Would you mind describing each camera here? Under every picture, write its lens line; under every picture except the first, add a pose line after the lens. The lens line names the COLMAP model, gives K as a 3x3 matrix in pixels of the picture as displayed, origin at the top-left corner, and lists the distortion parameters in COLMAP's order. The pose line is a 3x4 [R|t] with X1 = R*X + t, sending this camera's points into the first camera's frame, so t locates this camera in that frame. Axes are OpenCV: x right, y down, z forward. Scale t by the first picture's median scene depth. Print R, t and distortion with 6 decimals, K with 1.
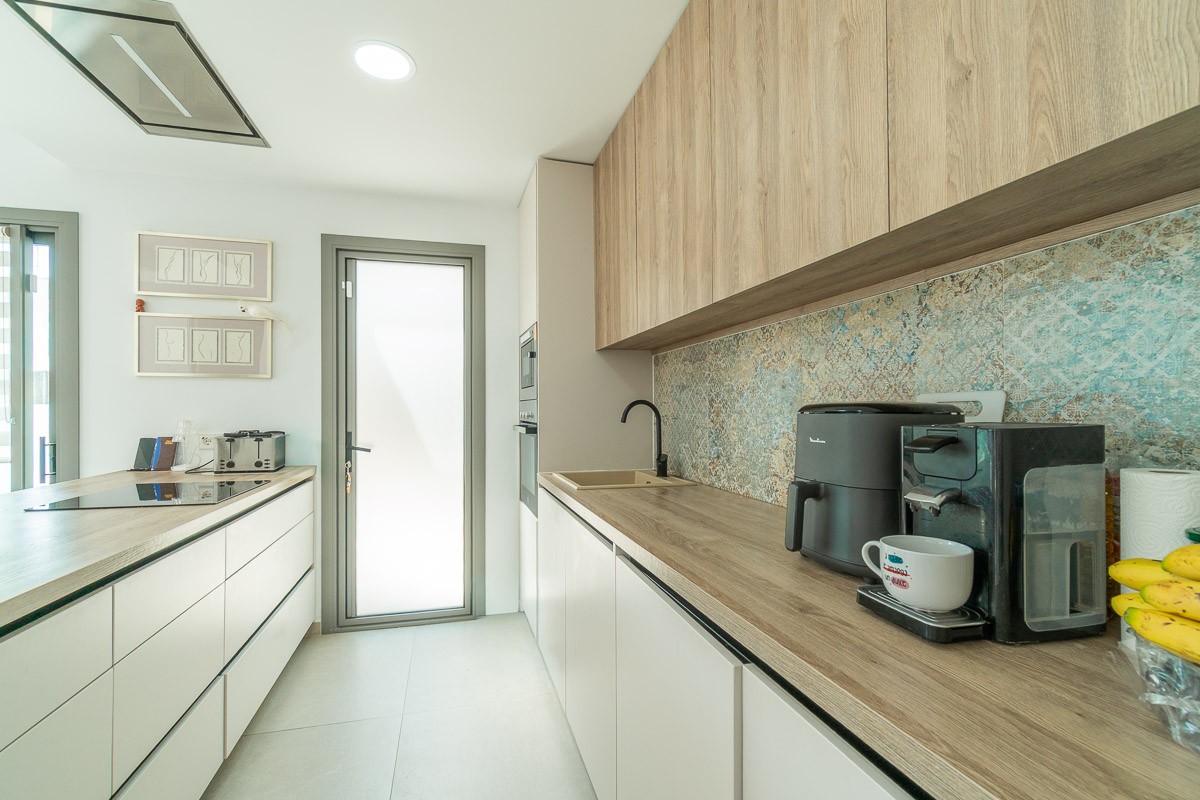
lens RADIAL K [[521.0, 0, 581.8], [0, 521.0, 407.5], [0, 0, 1]] dist [-0.004009, 0.001011]
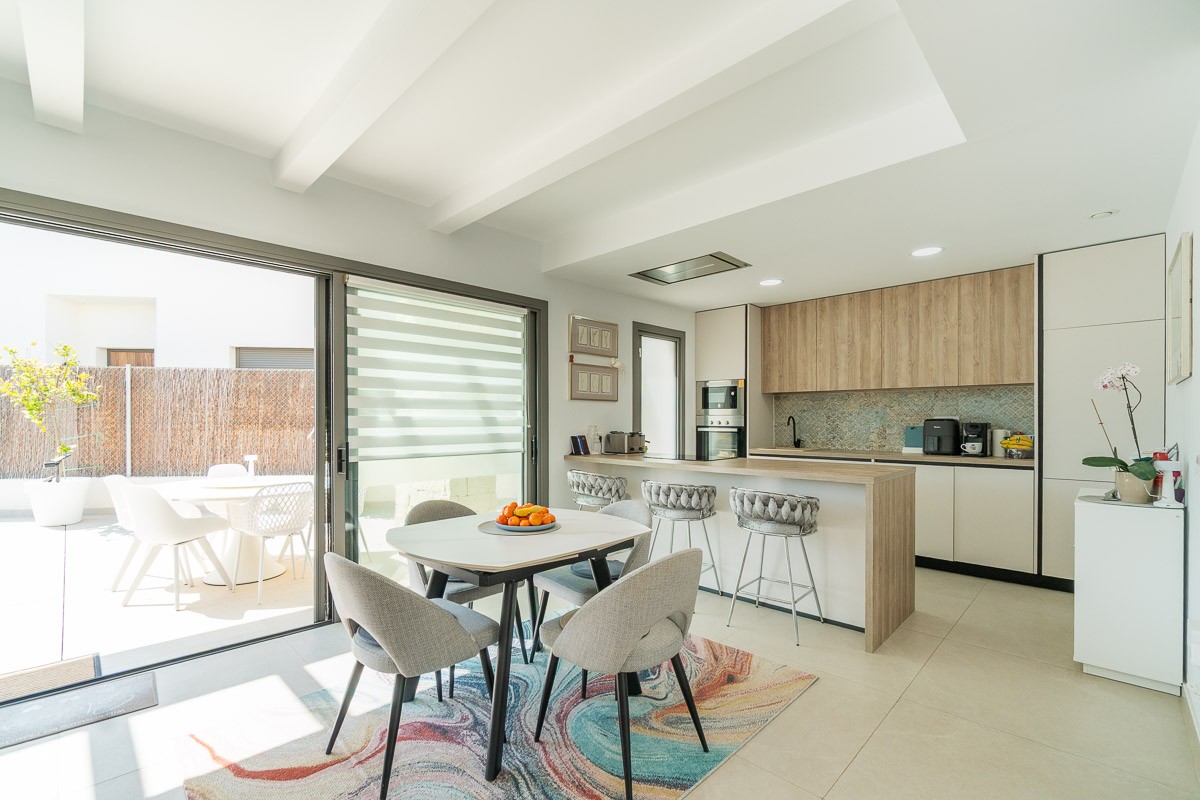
lens RADIAL K [[521.0, 0, 583.9], [0, 521.0, 424.4], [0, 0, 1]] dist [-0.004009, 0.001011]
pose [[0.857934, -0.004226, 0.513743, -1.734424], [-0.004593, 0.999863, 0.015895, -0.007091], [-0.513740, -0.015997, 0.857797, -0.503339]]
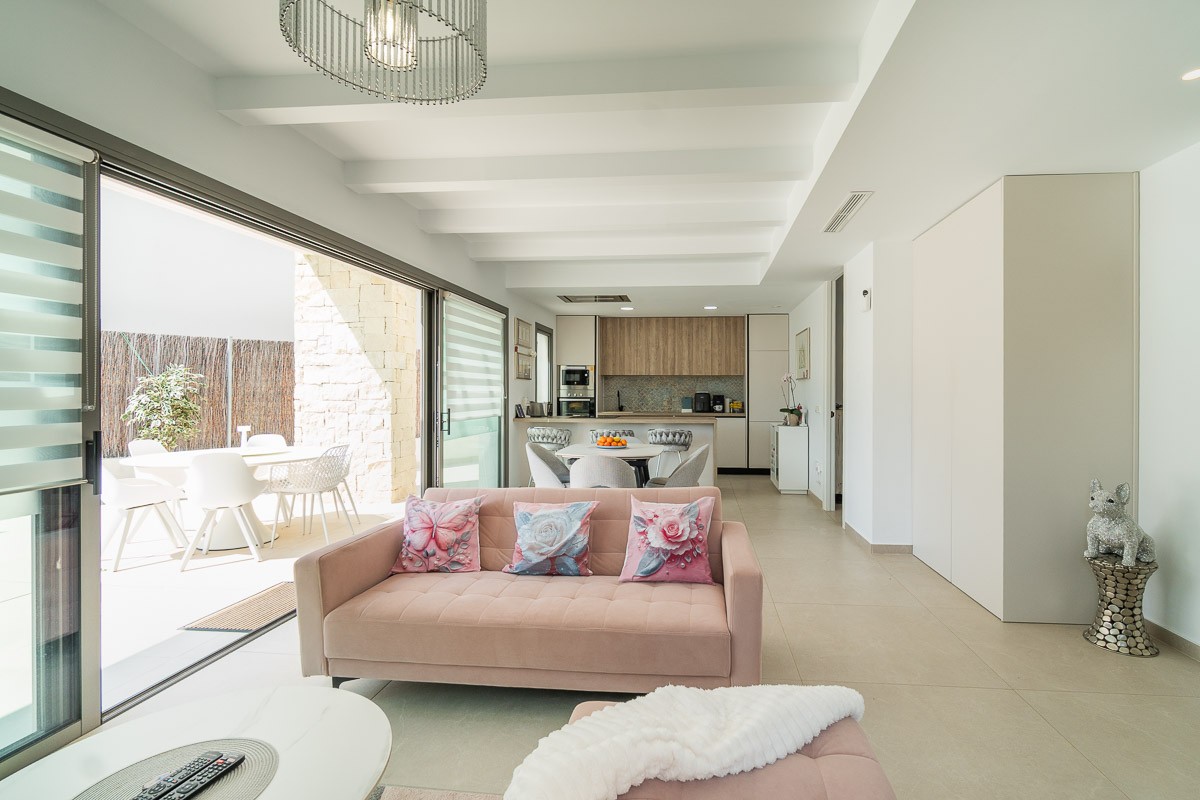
lens RADIAL K [[569.6, 0, 650.8], [0, 569.6, 394.9], [0, 0, 1]] dist [-0.014784, 0.000430]
pose [[0.315238, -0.002368, 0.949010, -3.219476], [-0.010832, 0.999923, 0.006094, -0.009150], [-0.948951, -0.012201, 0.315188, -0.417238]]
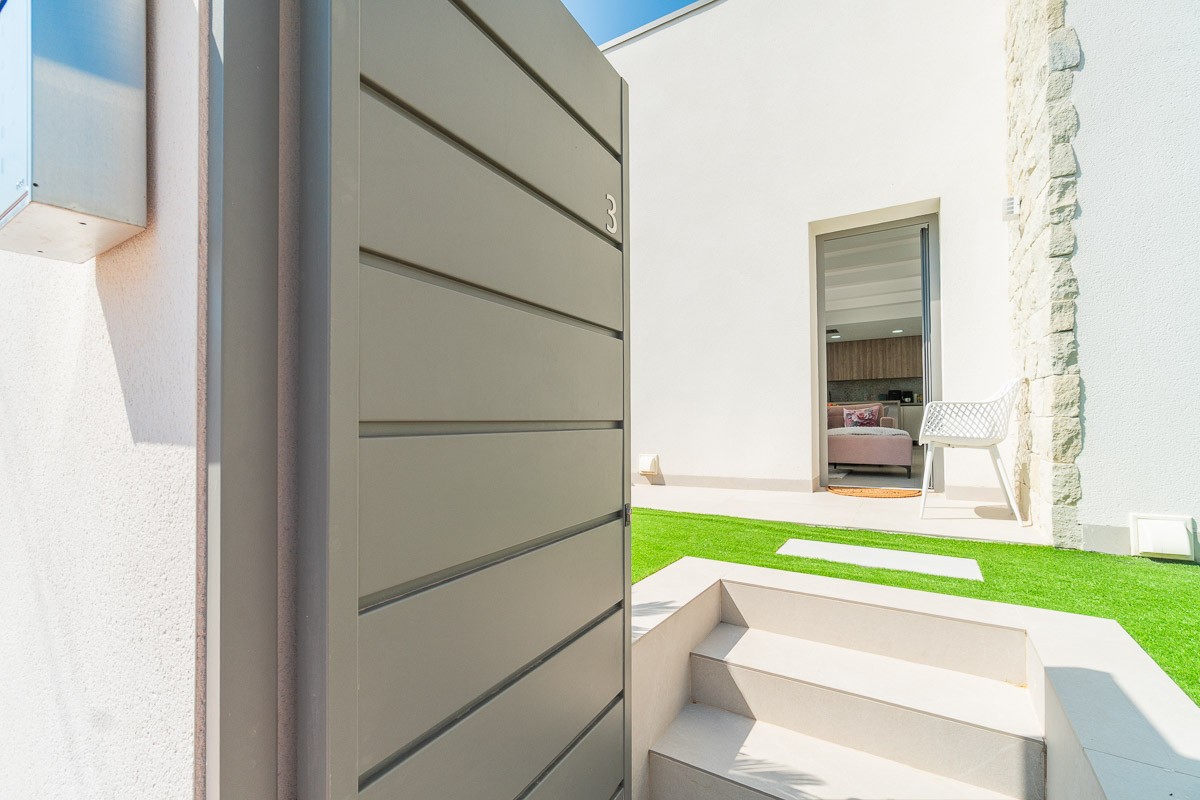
lens RADIAL K [[509.6, 0, 577.3], [0, 509.6, 410.7], [0, 0, 1]] dist [0.000257, -0.000121]
pose [[0.733358, 0.013200, 0.679715, -4.955940], [-0.001737, 0.999845, -0.017542, 0.264301], [-0.679841, 0.011684, 0.733267, -1.020361]]
